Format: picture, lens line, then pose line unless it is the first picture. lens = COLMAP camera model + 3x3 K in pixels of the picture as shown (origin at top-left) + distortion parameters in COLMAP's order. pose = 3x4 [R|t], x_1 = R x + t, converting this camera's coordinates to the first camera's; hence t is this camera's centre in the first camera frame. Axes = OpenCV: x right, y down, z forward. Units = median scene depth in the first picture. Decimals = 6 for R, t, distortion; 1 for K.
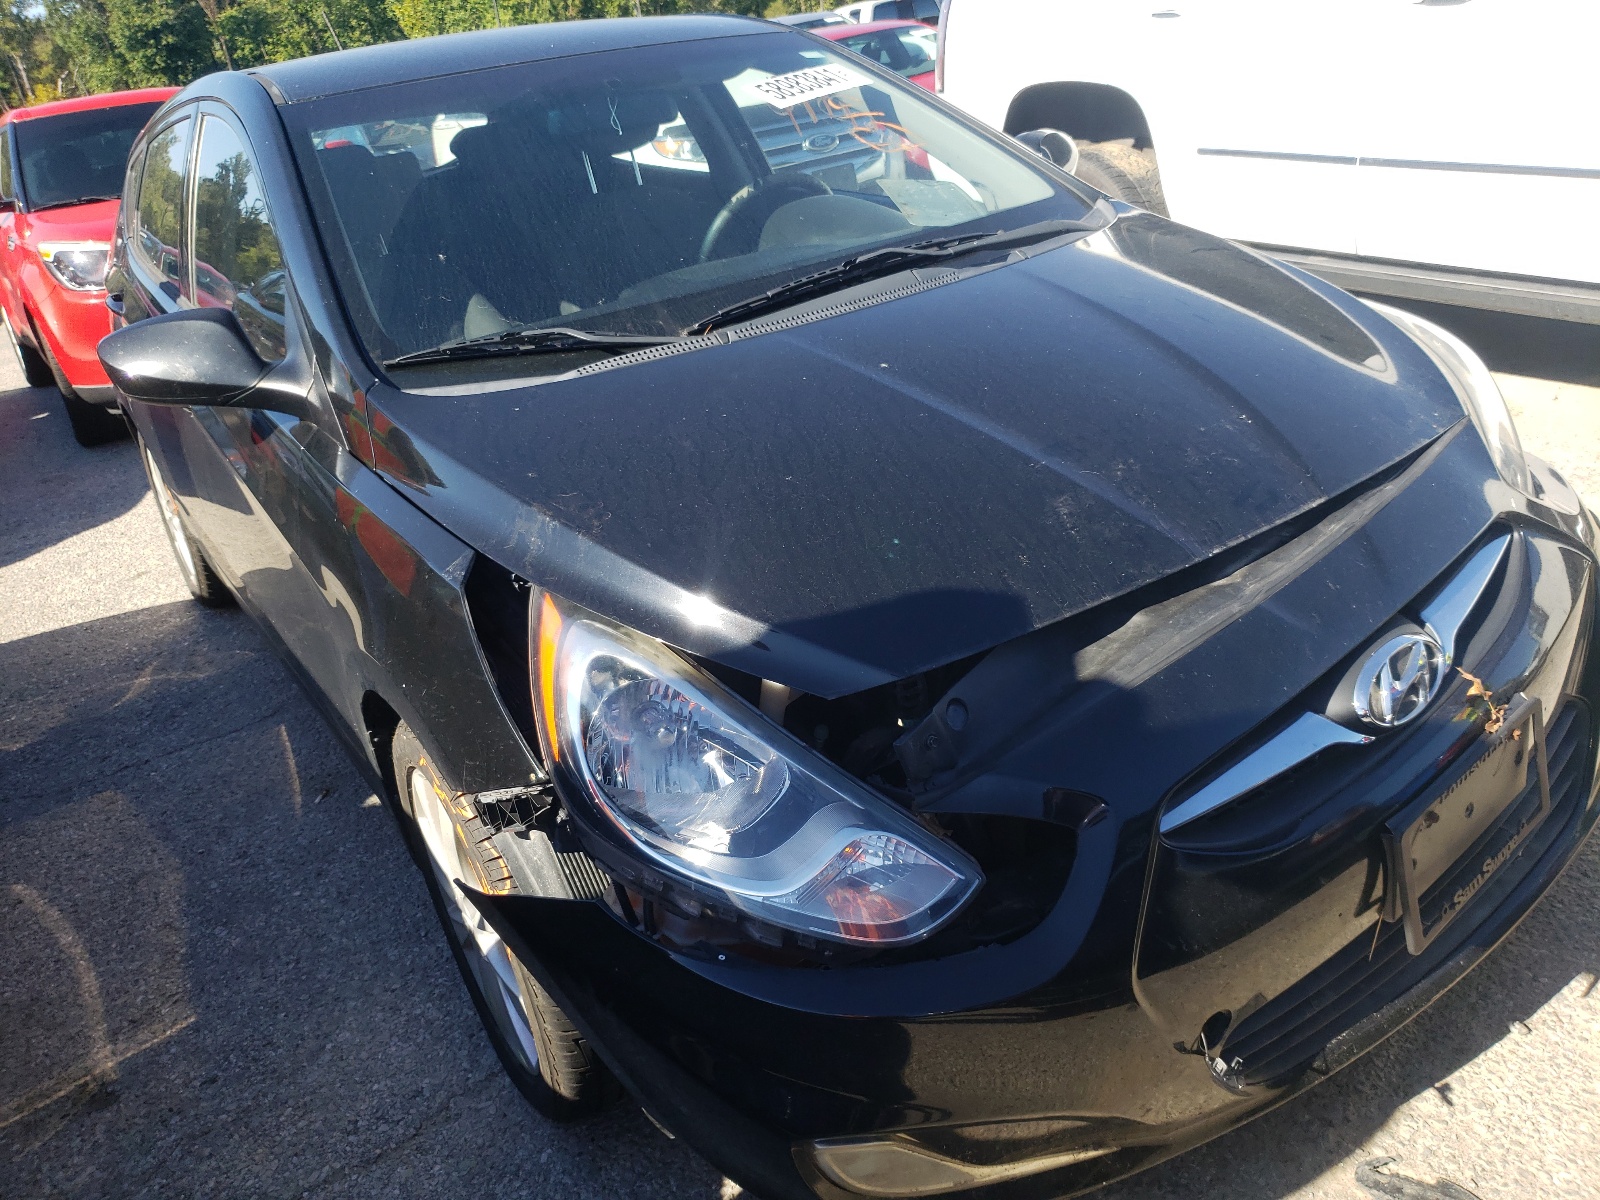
lens RADIAL K [[1191.3, 0, 805.2], [0, 1191.3, 590.4], [0, 0, 1]] dist [-0.030695, 0.014183]
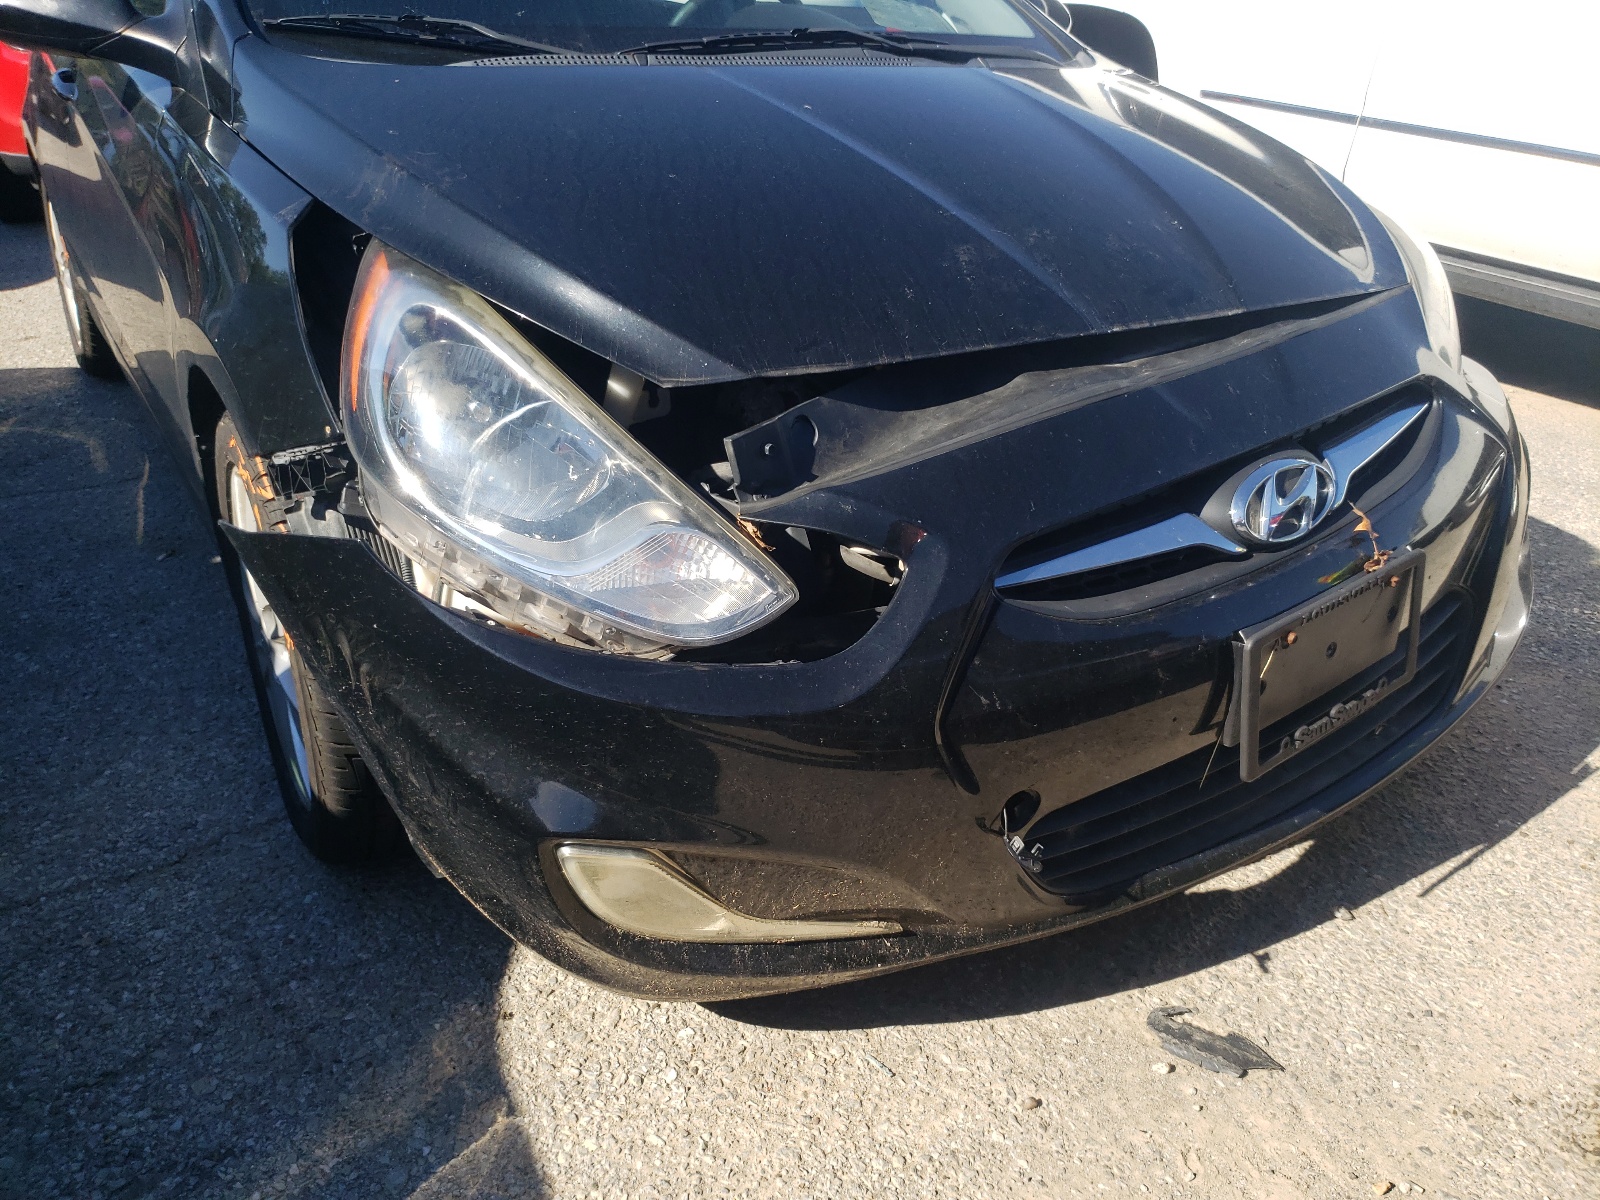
lens RADIAL K [[1191.3, 0, 811.0], [0, 1191.3, 629.5], [0, 0, 1]] dist [-0.030695, 0.014183]
pose [[0.985502, 0.160499, 0.055013, 0.086182], [-0.163289, 0.985278, 0.050633, 0.164478], [-0.046076, -0.058881, 0.997201, 0.067963]]
